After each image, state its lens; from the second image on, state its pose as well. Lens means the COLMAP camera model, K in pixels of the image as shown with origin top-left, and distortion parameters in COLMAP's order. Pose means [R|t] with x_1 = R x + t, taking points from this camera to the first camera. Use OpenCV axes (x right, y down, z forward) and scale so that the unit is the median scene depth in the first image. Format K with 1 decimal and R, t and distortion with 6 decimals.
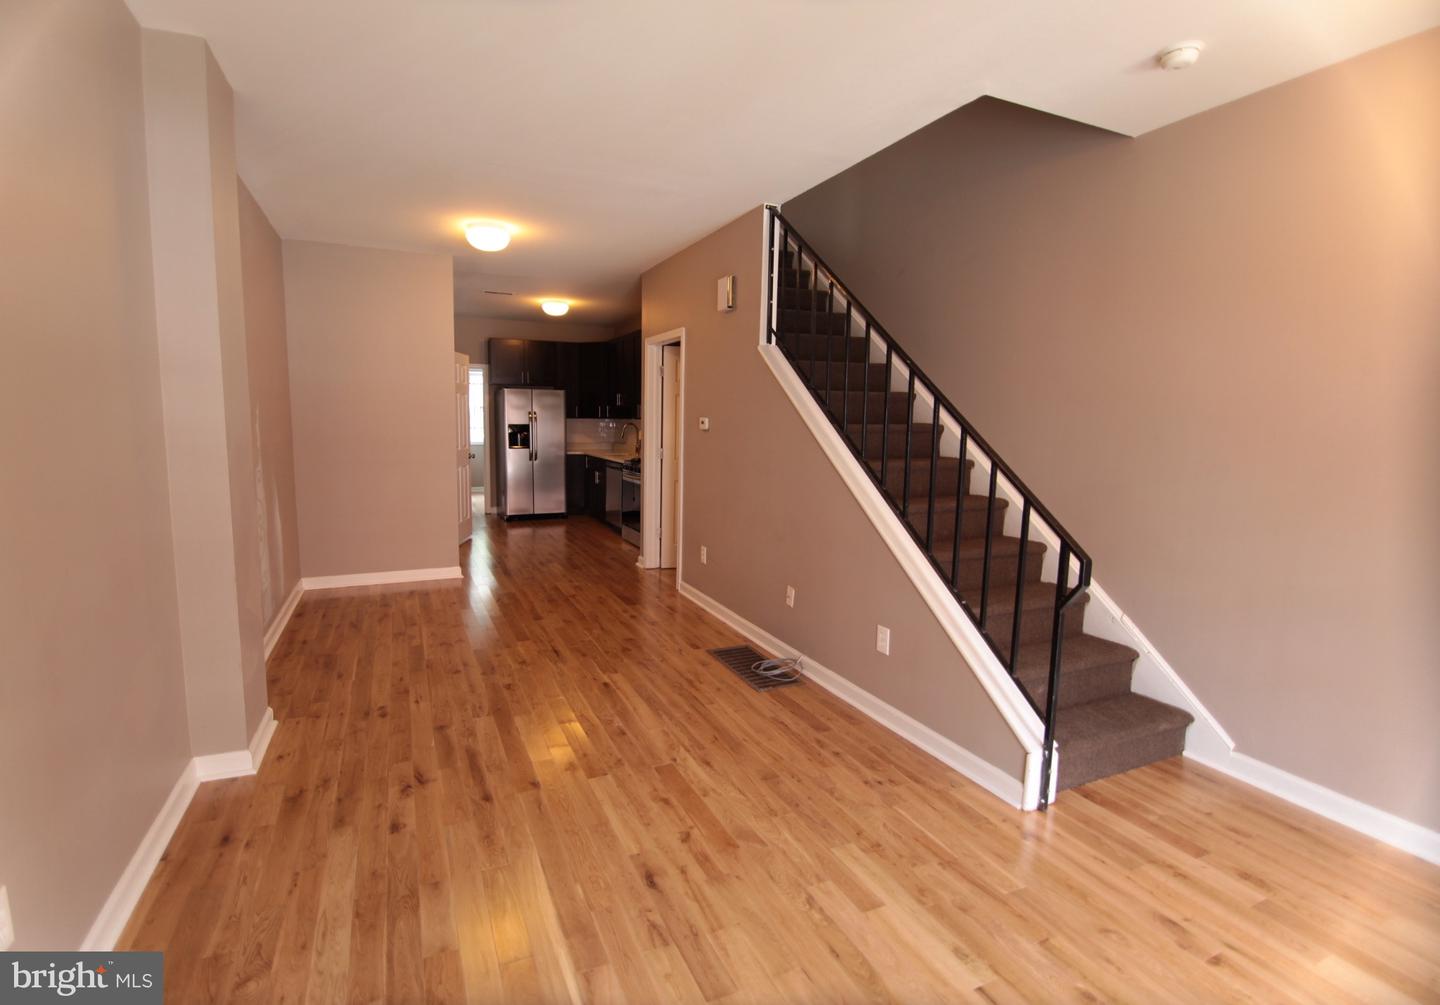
lens RADIAL K [[694.1, 0, 720.0], [0, 694.1, 502.5], [0, 0, 1]] dist [-0.000438, -0.000015]
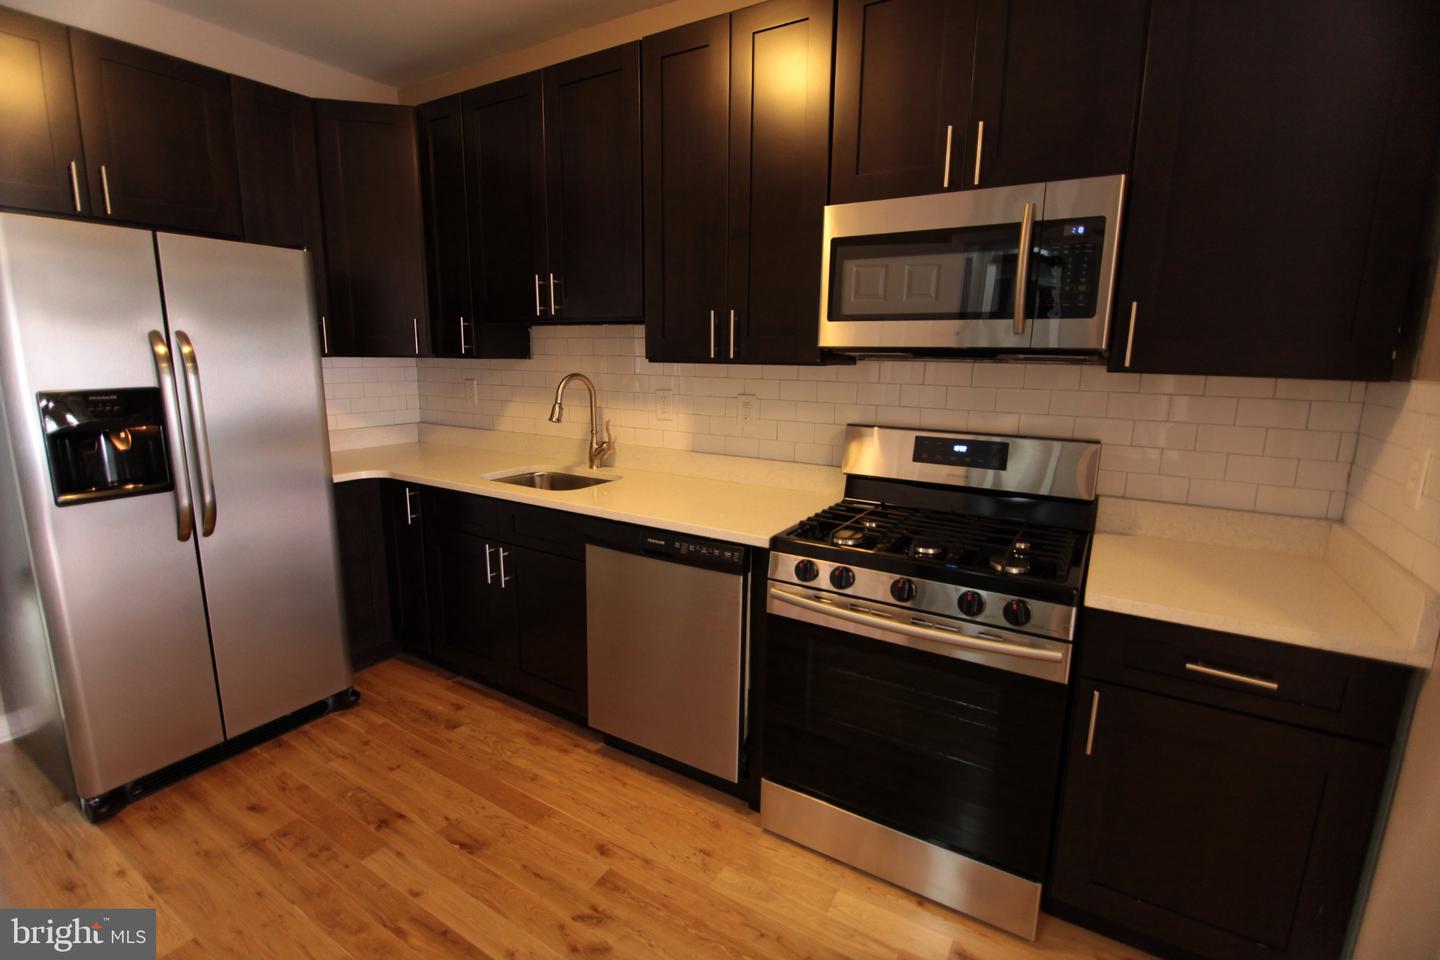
lens RADIAL K [[659.3, 0, 720.0], [0, 659.3, 480.0], [0, 0, 1]] dist [-0.003815, -0.010665]
pose [[0.830304, -0.111801, 0.545982, -0.240424], [0.068490, 0.992715, 0.099122, -0.090292], [-0.553087, -0.044907, 0.831912, 0.711705]]
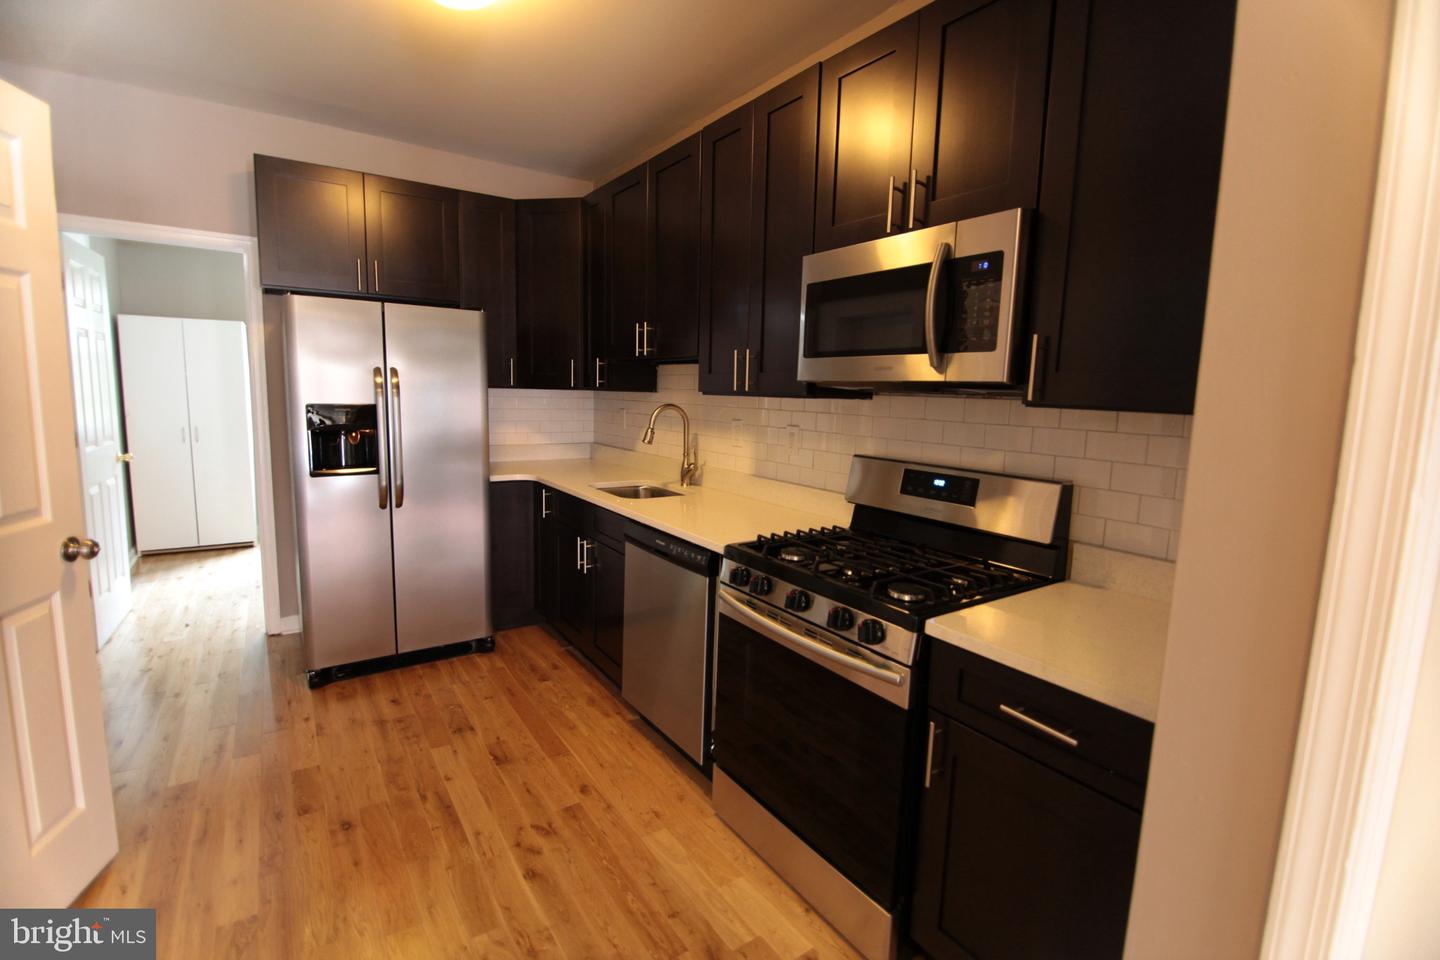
lens RADIAL K [[659.3, 0, 720.0], [0, 659.3, 480.0], [0, 0, 1]] dist [-0.003815, -0.010665]
pose [[0.986797, -0.014073, 0.161351, -0.158918], [0.010928, 0.999733, 0.020362, -0.079419], [-0.161594, -0.018330, 0.986687, 0.644698]]
